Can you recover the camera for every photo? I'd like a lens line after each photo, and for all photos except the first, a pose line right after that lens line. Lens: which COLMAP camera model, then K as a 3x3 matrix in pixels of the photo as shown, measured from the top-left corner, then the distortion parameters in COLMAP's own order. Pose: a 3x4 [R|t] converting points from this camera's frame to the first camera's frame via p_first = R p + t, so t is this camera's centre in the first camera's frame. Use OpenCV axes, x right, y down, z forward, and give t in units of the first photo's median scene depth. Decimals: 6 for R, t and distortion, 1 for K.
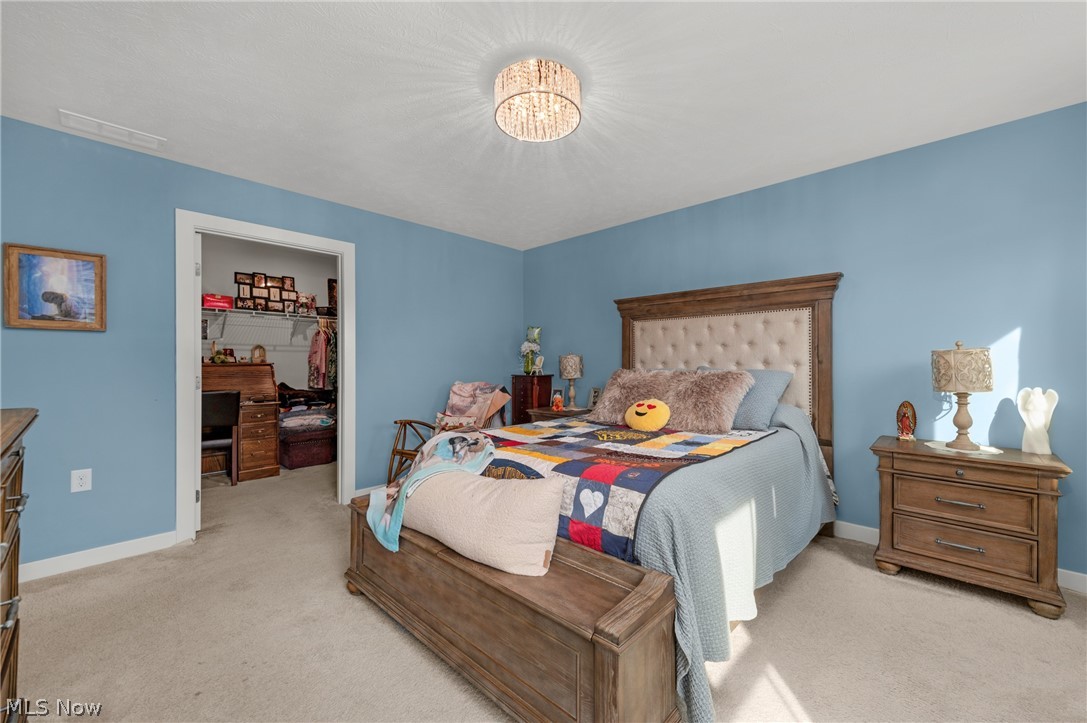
lens RADIAL K [[439.1, 0, 543.5], [0, 439.1, 363.0], [0, 0, 1]] dist [0.015564, -0.002073]
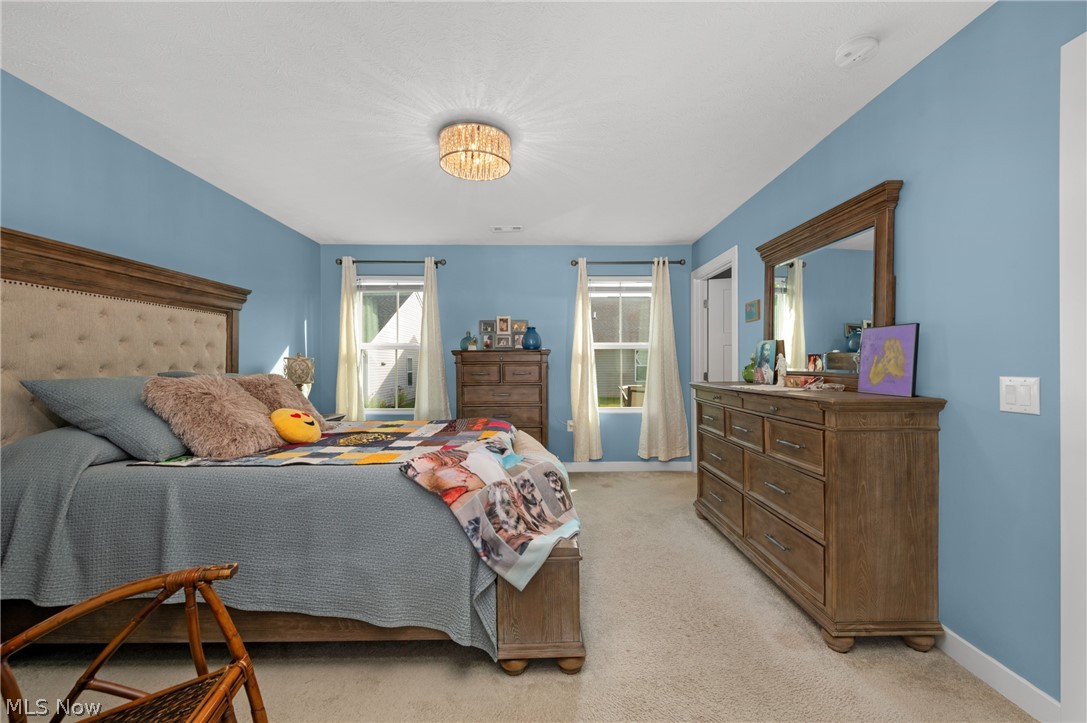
lens RADIAL K [[439.1, 0, 544.9], [0, 439.1, 364.2], [0, 0, 1]] dist [0.015564, -0.002073]
pose [[-0.699588, 0.002148, 0.714544, -0.652352], [0.003332, 0.999994, 0.000257, -0.002296], [-0.714539, 0.002561, -0.699591, 1.116397]]
